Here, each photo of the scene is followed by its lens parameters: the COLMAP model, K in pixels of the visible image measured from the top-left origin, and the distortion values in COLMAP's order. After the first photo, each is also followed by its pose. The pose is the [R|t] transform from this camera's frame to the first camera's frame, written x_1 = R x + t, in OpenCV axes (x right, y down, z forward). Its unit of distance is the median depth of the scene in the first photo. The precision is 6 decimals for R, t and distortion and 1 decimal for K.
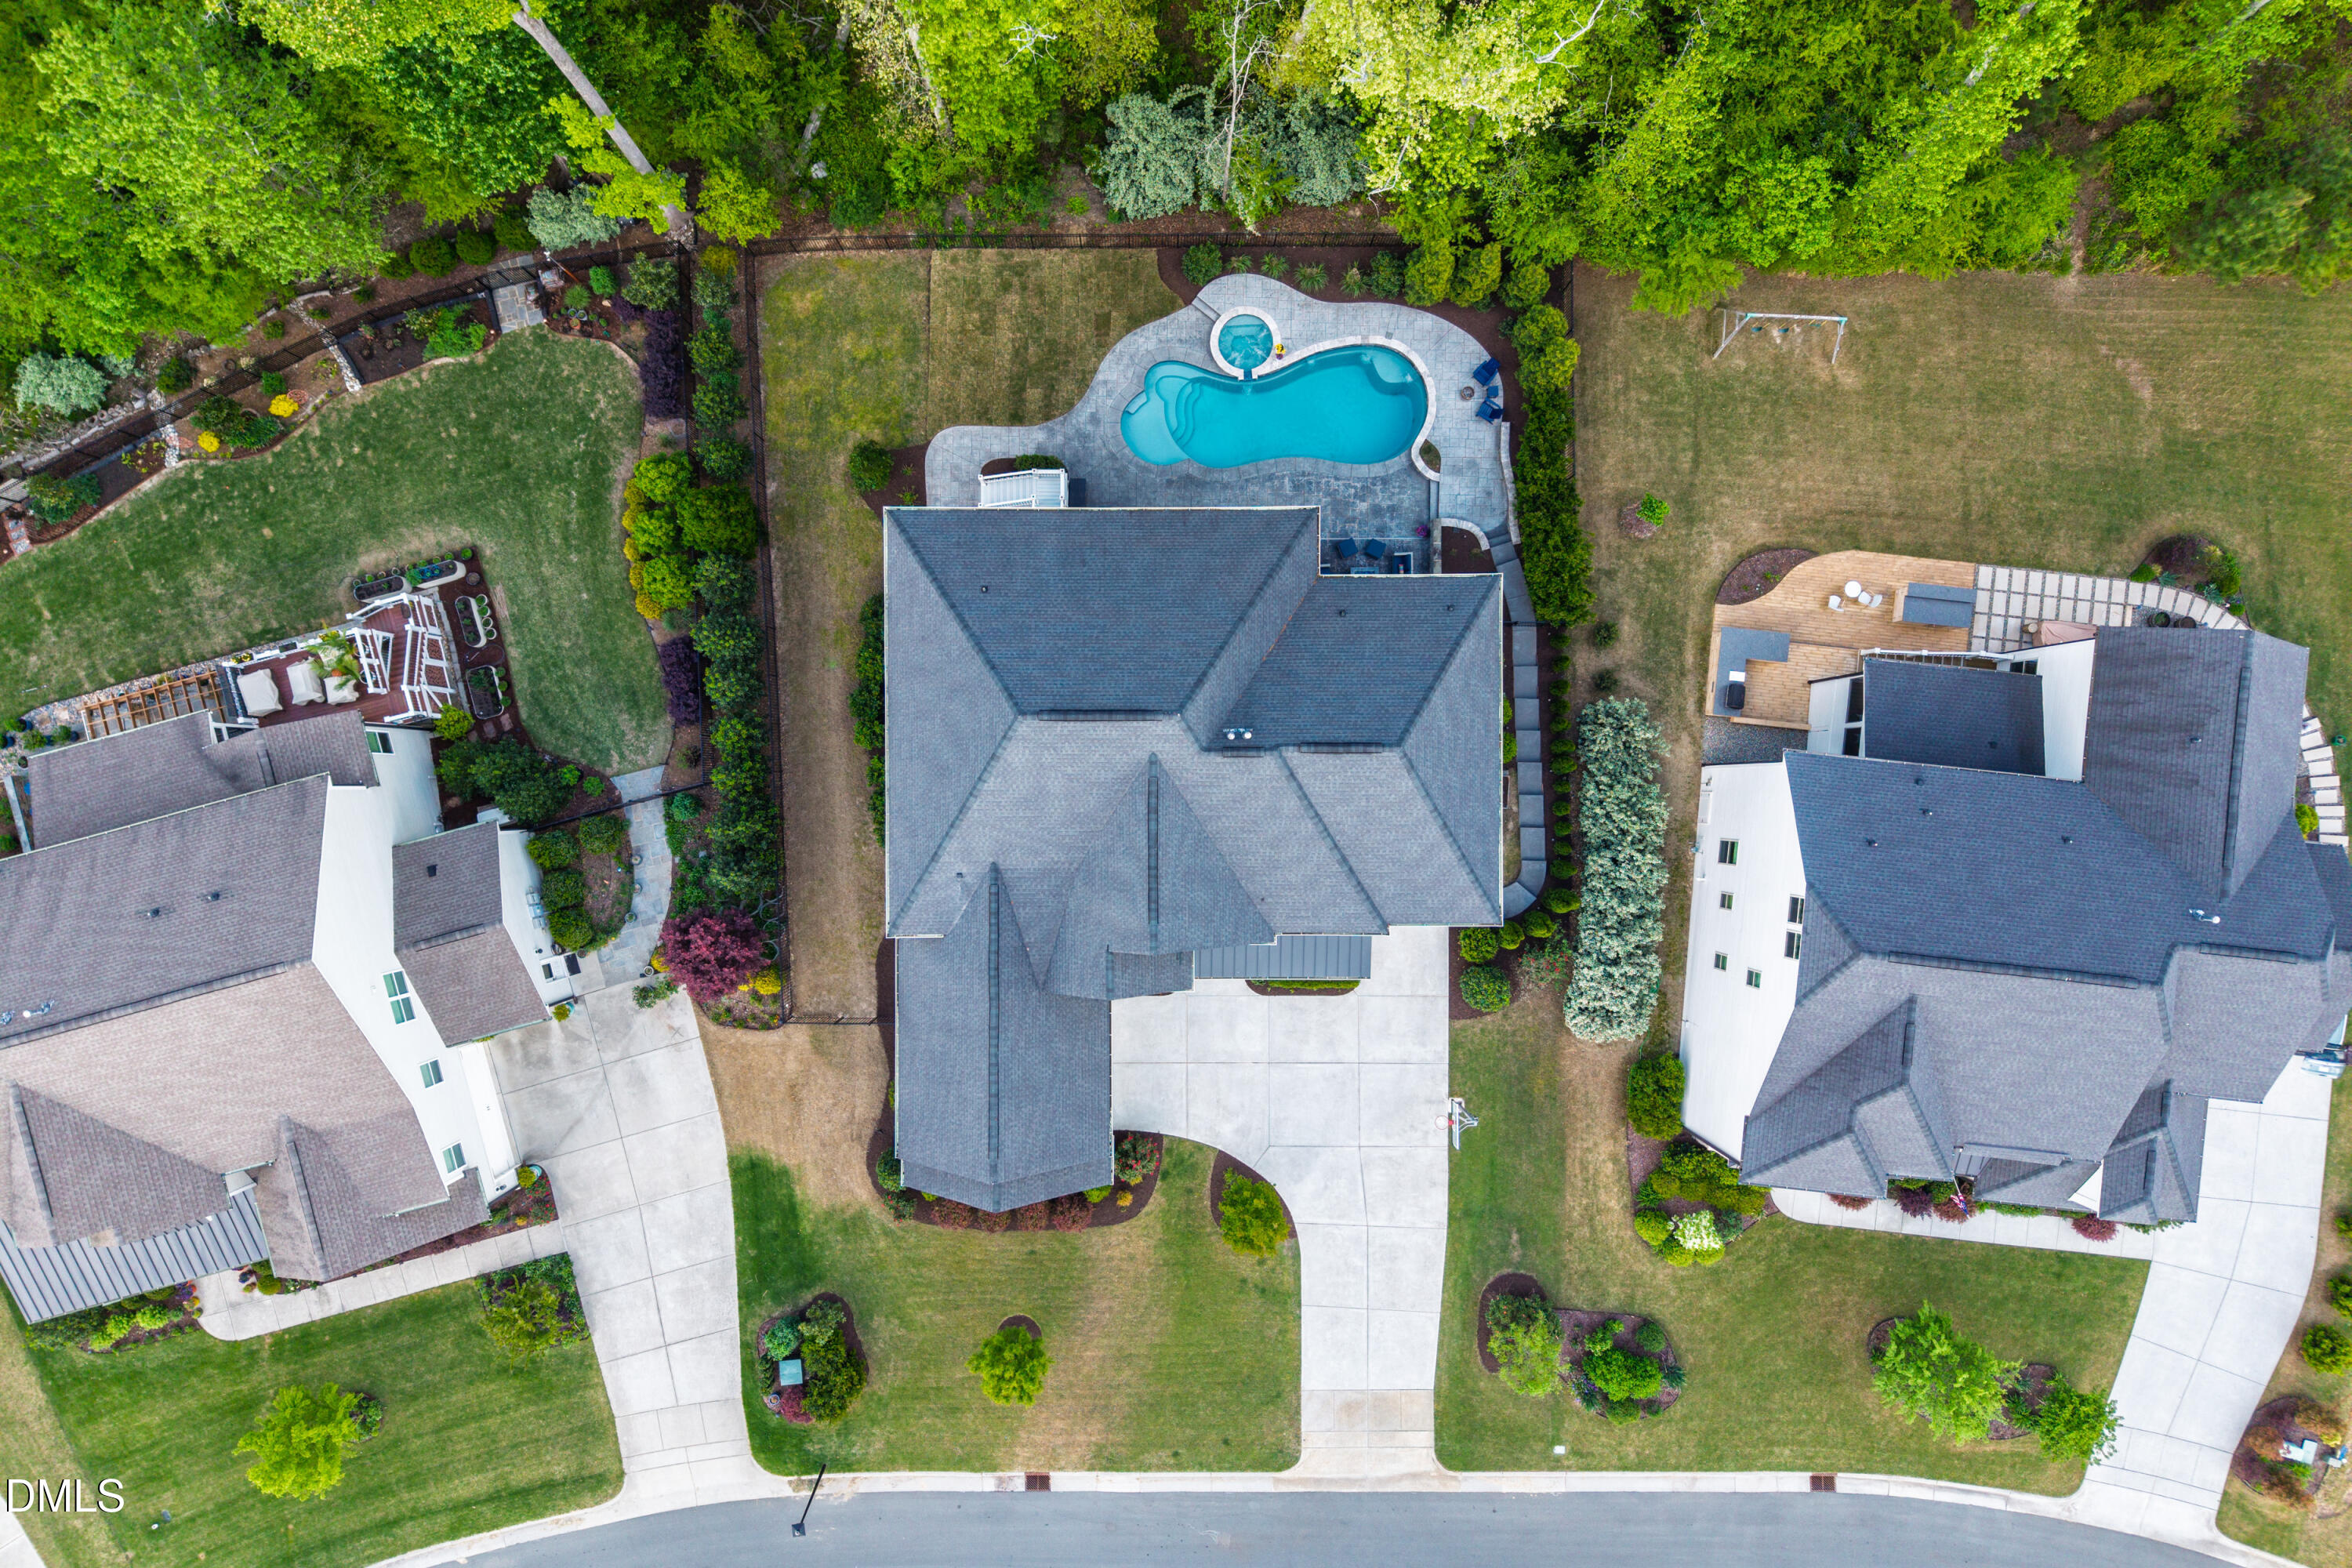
lens RADIAL K [[1586.8, 0, 1164.6], [0, 1586.8, 785.1], [0, 0, 1]] dist [0.002370, 0.004065]
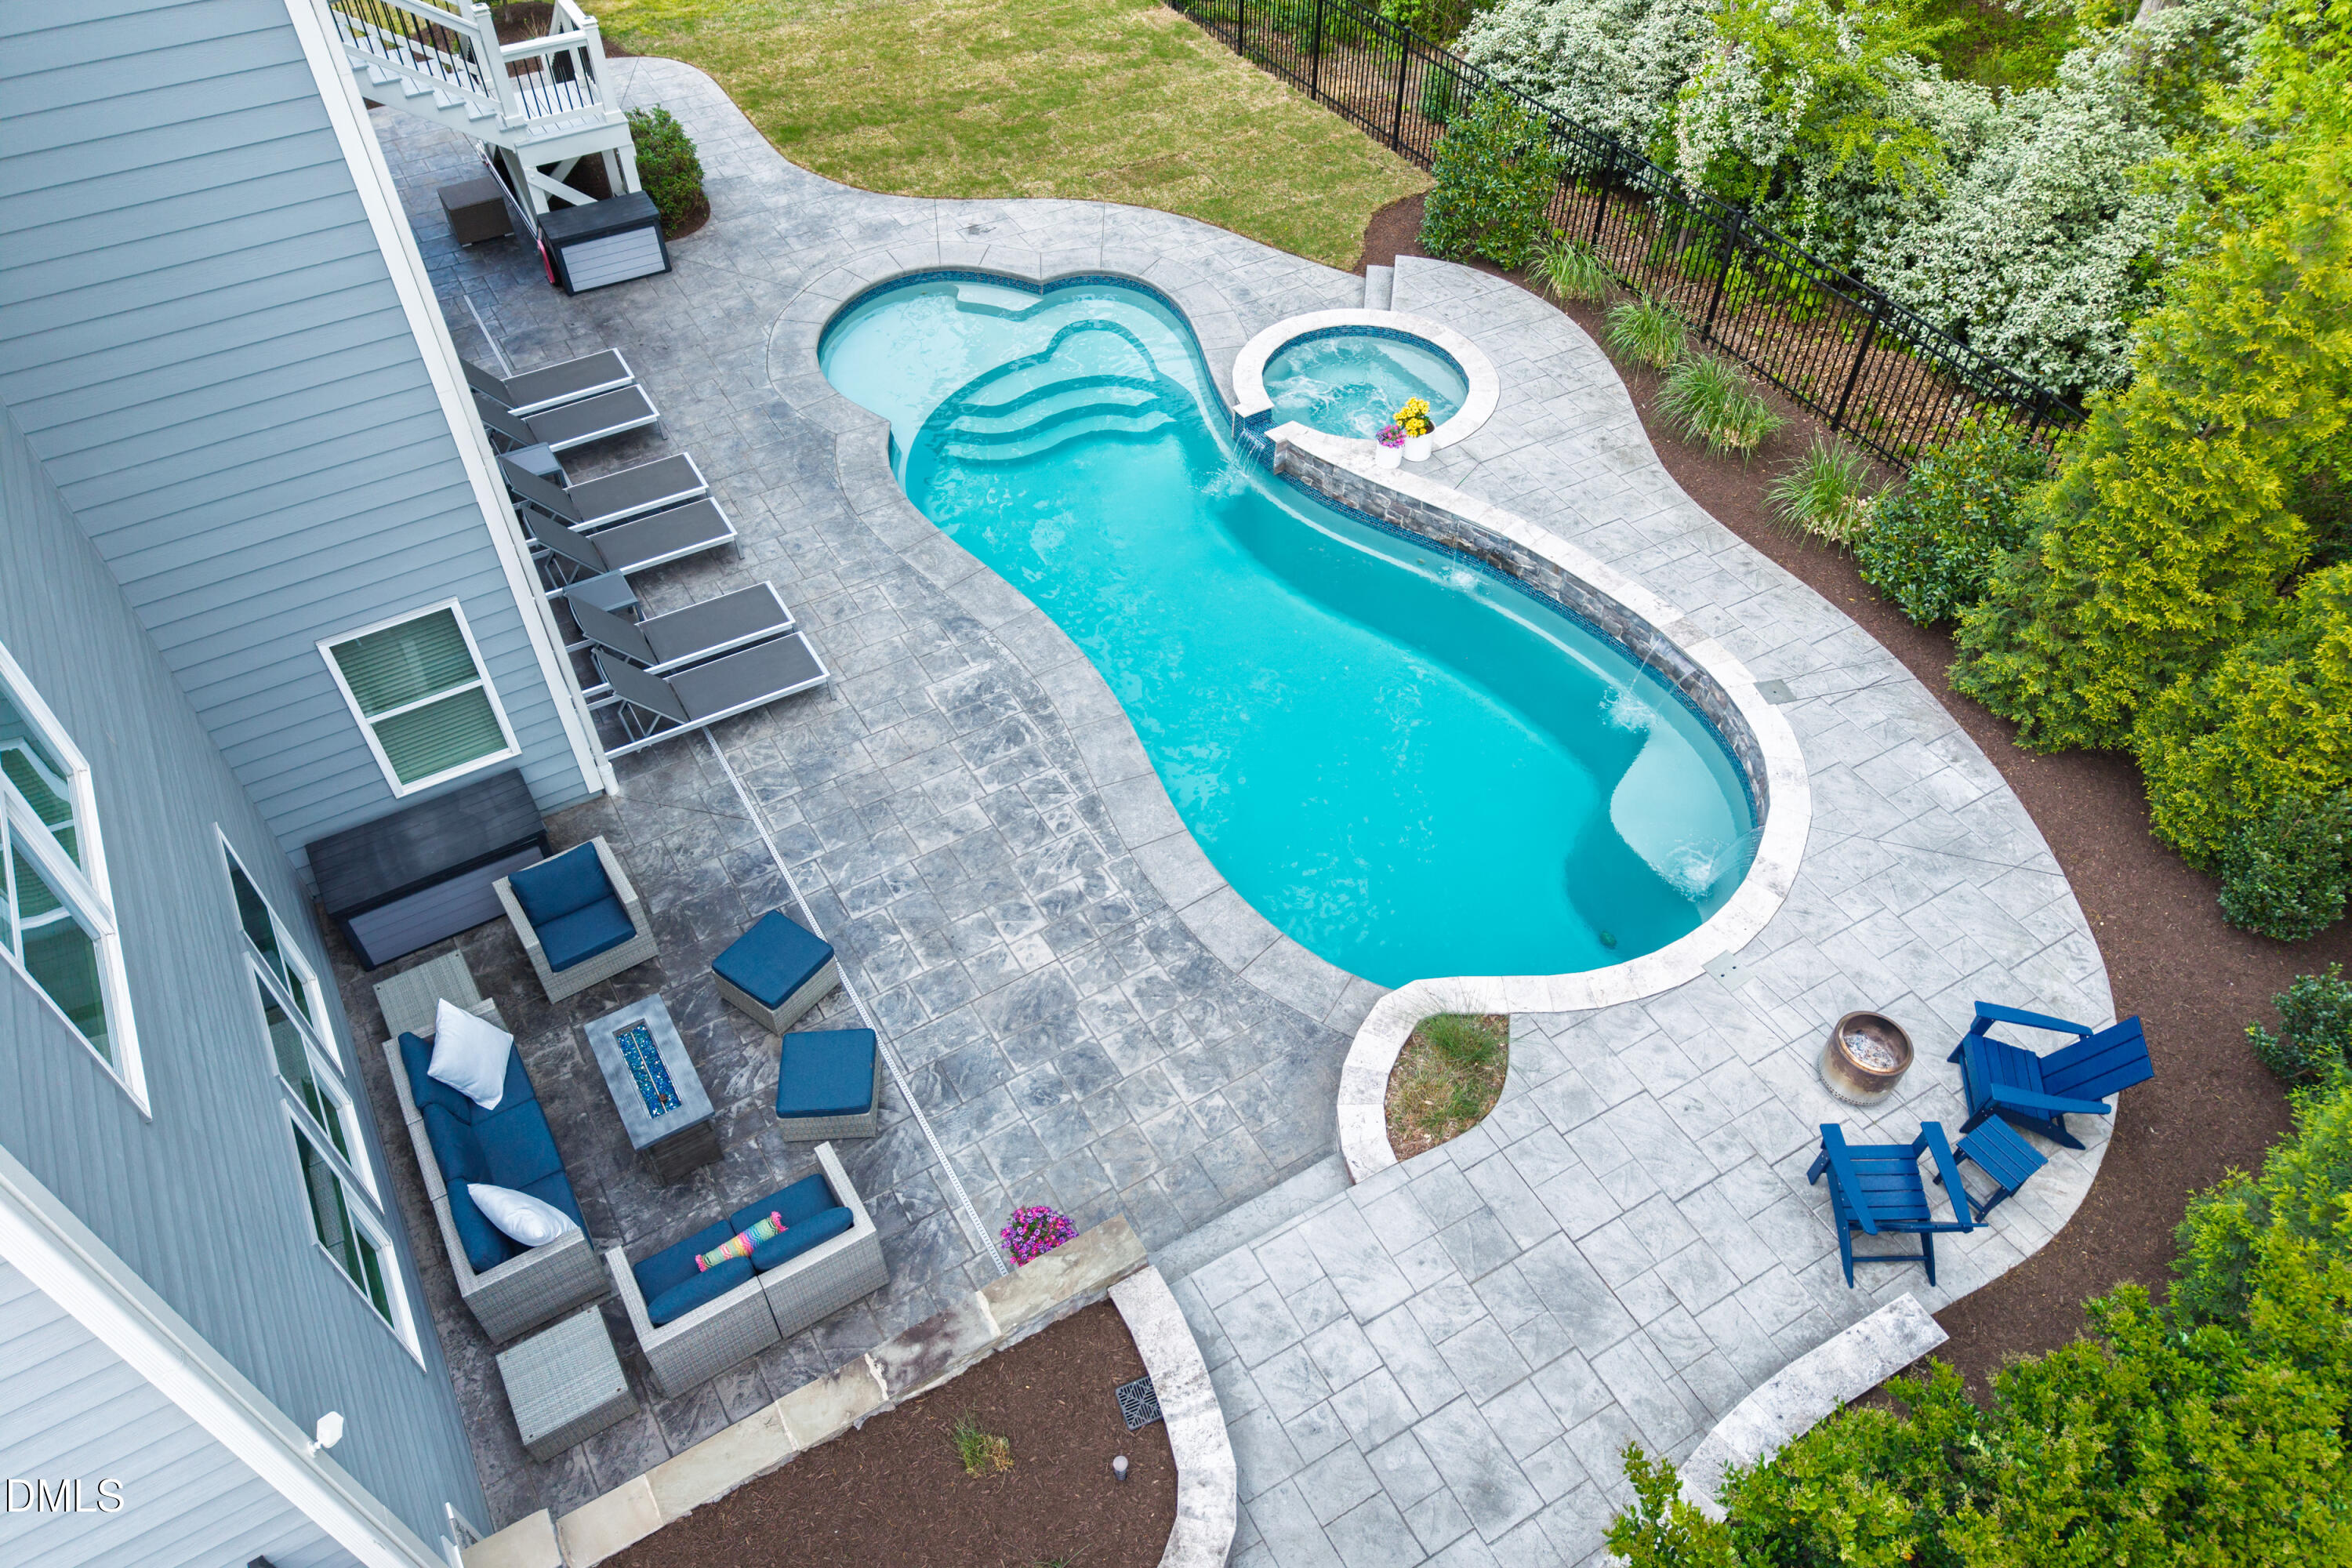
lens RADIAL K [[1586.8, 0, 1164.6], [0, 1586.8, 785.1], [0, 0, 1]] dist [0.002370, 0.004065]
pose [[0.504537, 0.622469, -0.598309, 0.242607], [-0.863374, 0.367933, -0.345268, -0.135255], [0.005218, 0.690766, 0.723060, 0.873609]]
